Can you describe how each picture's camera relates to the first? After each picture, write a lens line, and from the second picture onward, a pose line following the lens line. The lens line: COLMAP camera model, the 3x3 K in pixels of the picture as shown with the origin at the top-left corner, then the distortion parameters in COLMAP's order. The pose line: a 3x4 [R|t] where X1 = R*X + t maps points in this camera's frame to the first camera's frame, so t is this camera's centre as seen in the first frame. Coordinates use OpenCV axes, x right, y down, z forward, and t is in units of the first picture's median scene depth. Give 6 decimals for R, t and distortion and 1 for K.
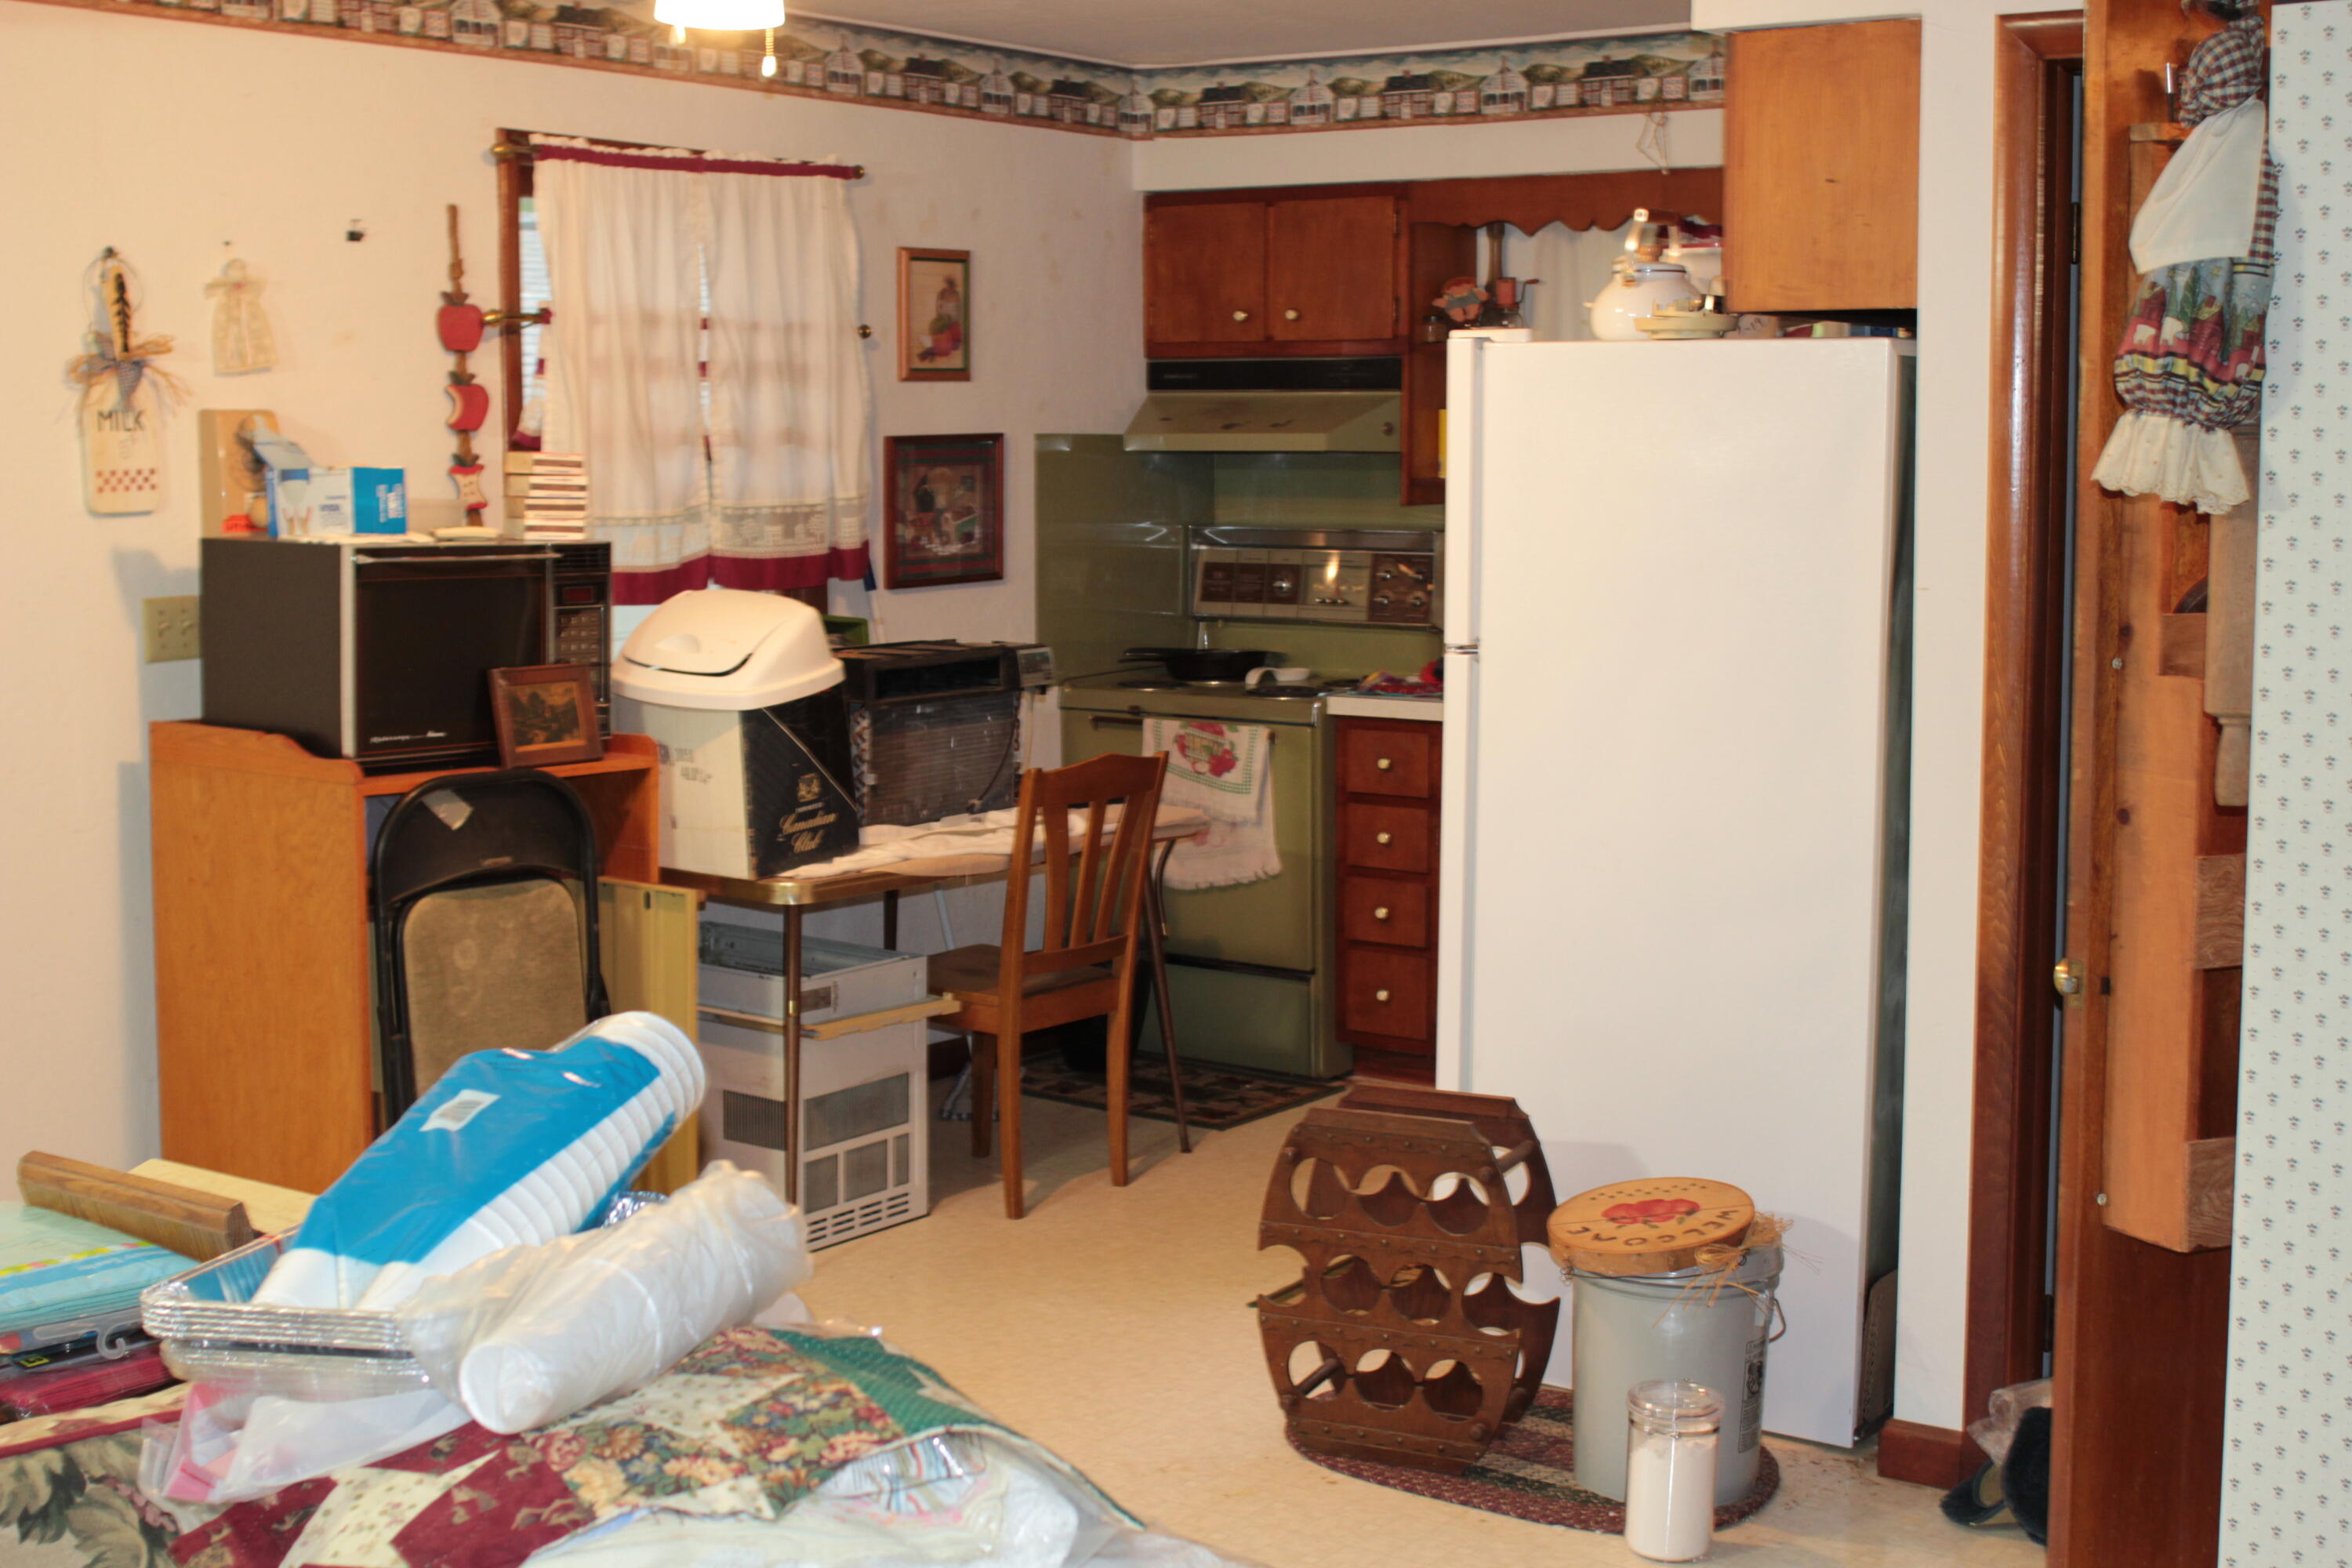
lens RADIAL K [[3030.1, 0, 1169.3], [0, 3030.1, 792.7], [0, 0, 1]] dist [-0.077963, 0.000000]
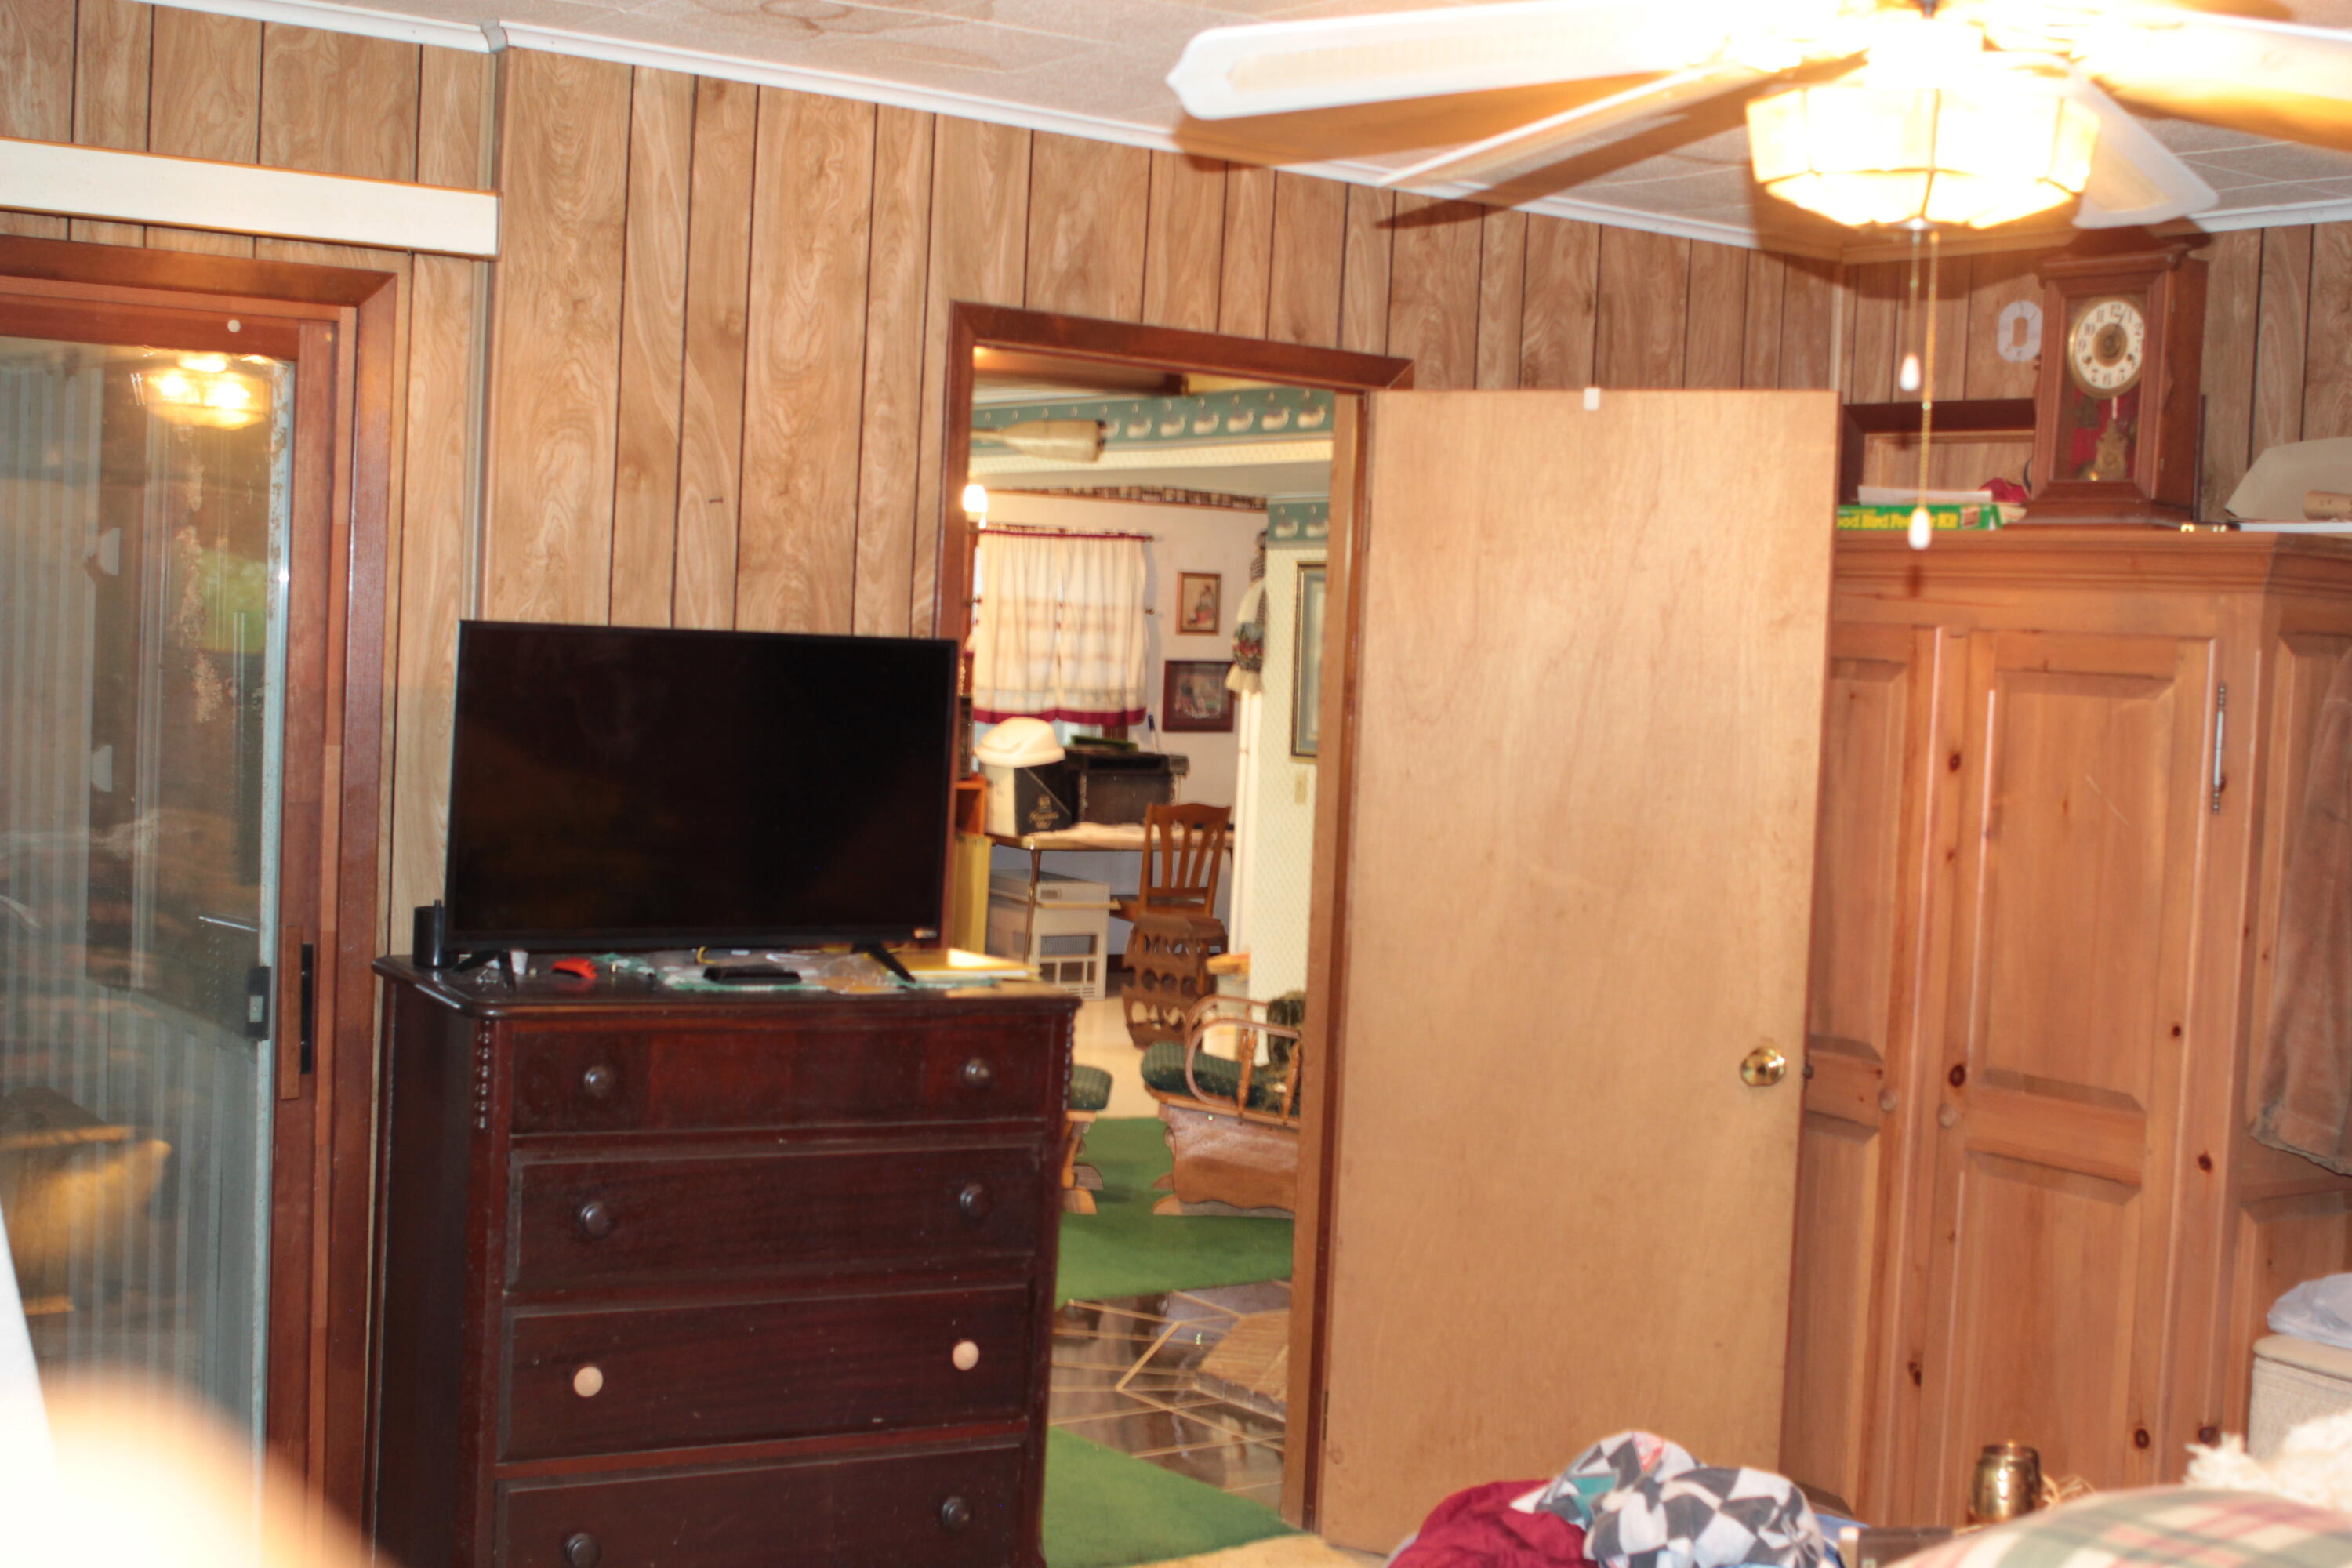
lens RADIAL K [[3030.1, 0, 1227.4], [0, 3030.1, 787.1], [0, 0, 1]] dist [-0.077963, 0.000000]
pose [[0.947806, 0.058952, -0.313349, 0.693962], [-0.081992, 0.994773, -0.060855, 0.108914], [0.308124, 0.083371, 0.947686, -1.113949]]
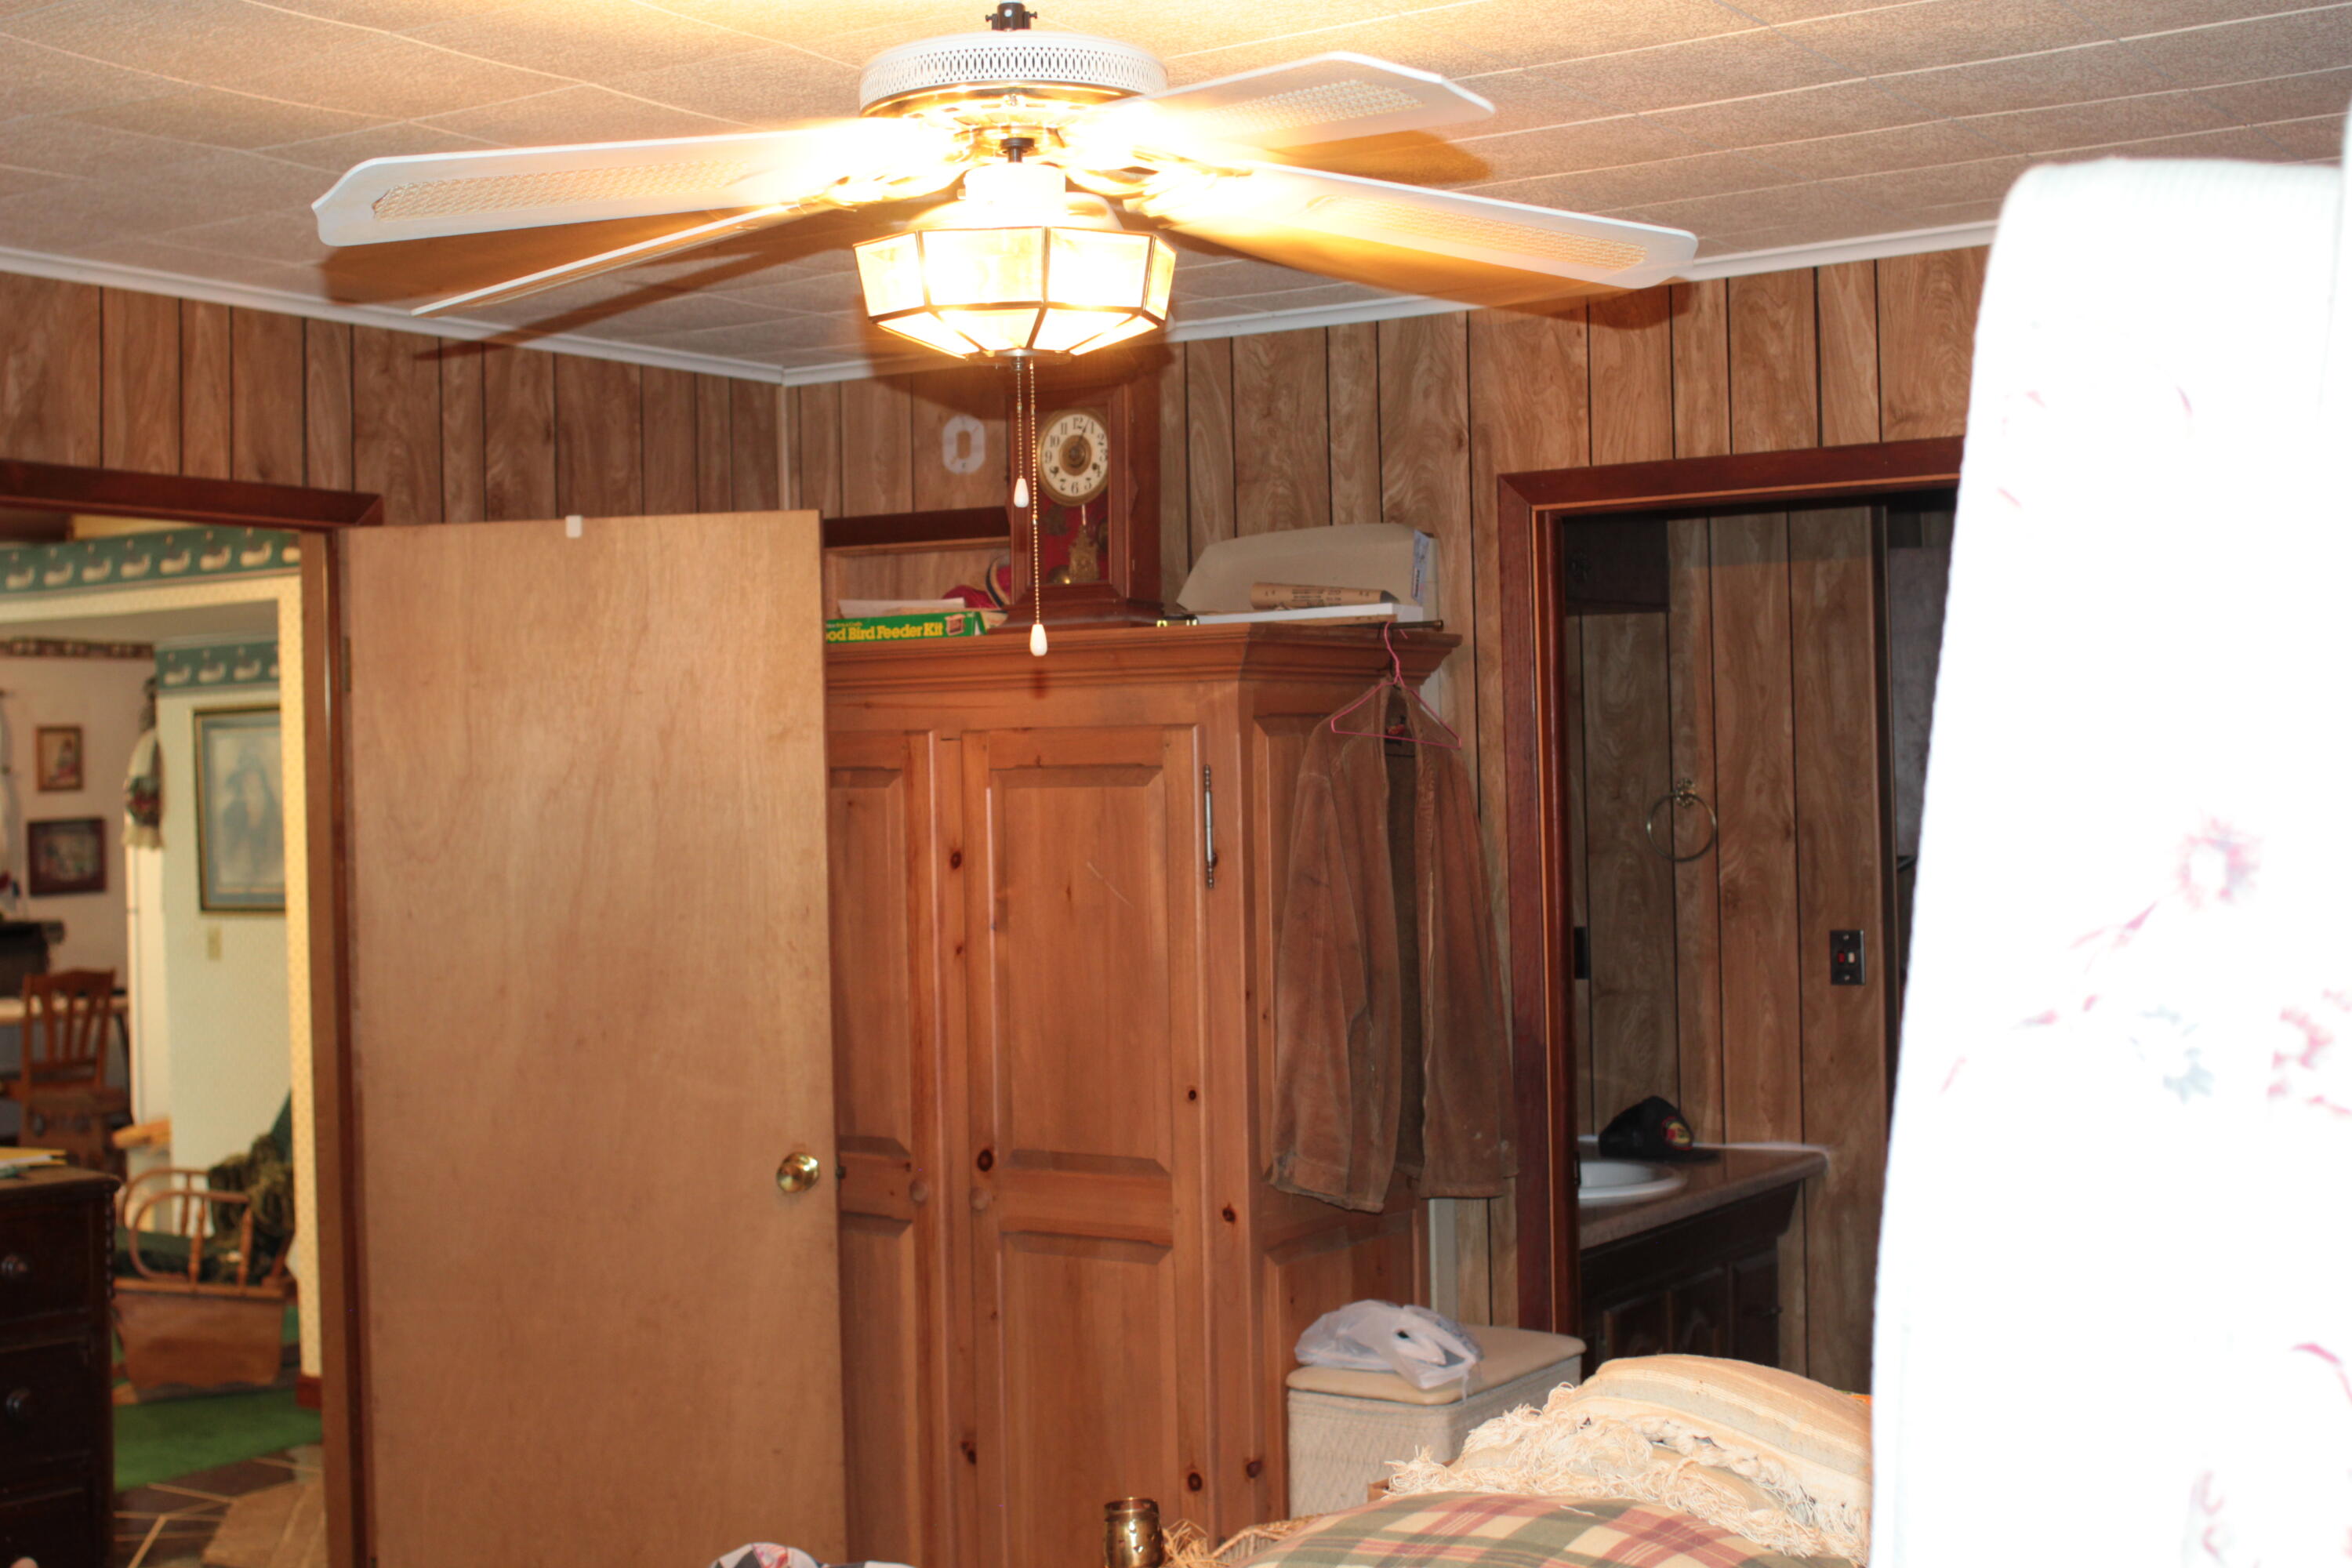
lens RADIAL K [[3030.1, 0, 1236.5], [0, 3030.1, 788.4], [0, 0, 1]] dist [-0.077963, 0.000000]
pose [[0.997798, -0.022494, 0.062398, 0.651179], [0.029197, 0.993649, -0.108672, 0.111343], [-0.059557, 0.110255, 0.992117, -1.132615]]
